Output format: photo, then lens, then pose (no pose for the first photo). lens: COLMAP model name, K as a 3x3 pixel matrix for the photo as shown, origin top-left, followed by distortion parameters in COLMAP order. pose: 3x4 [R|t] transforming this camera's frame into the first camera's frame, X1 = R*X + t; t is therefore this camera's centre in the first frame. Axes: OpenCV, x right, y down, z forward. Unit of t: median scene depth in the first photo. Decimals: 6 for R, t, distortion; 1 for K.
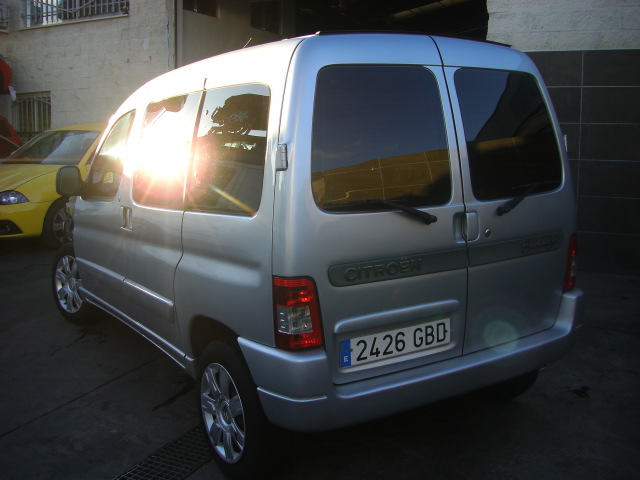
lens RADIAL K [[721.6, 0, 320.0], [0, 721.6, 240.0], [0, 0, 1]] dist [-0.209661, 0.294866]
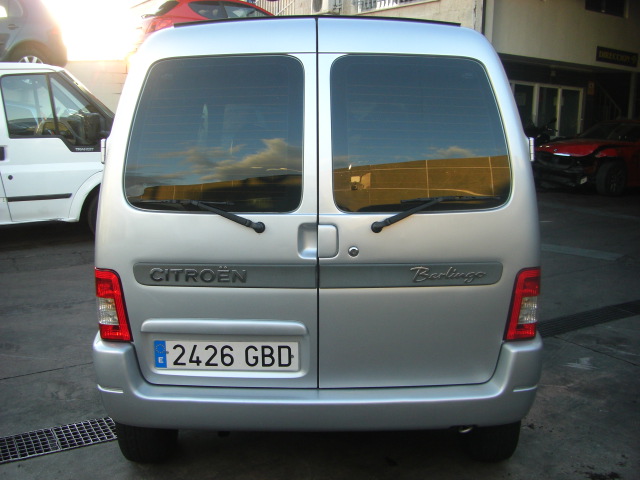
lens RADIAL K [[721.6, 0, 320.0], [0, 721.6, 240.0], [0, 0, 1]] dist [-0.209661, 0.294866]
pose [[0.843656, 0.116245, -0.524148, 0.669287], [-0.104664, 0.993158, 0.051796, -0.065757], [0.526583, 0.011161, 0.850050, 0.272673]]
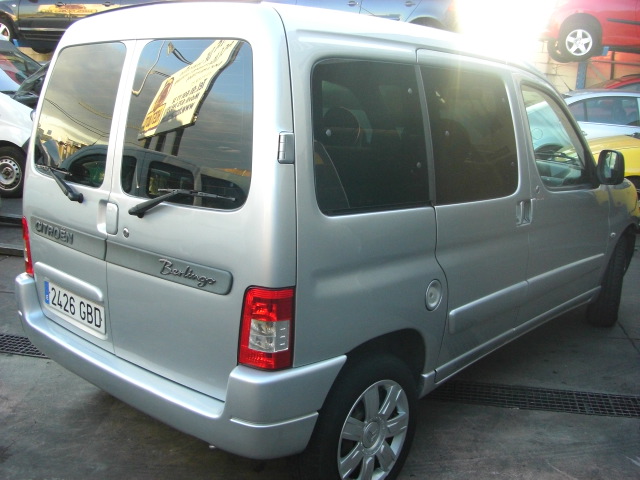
lens RADIAL K [[721.6, 0, 320.0], [0, 721.6, 240.0], [0, 0, 1]] dist [-0.209661, 0.294866]
pose [[0.274876, 0.237107, -0.931785, 1.150400], [-0.191560, 0.963192, 0.188589, -0.217421], [0.942204, 0.126654, 0.310179, 0.994372]]
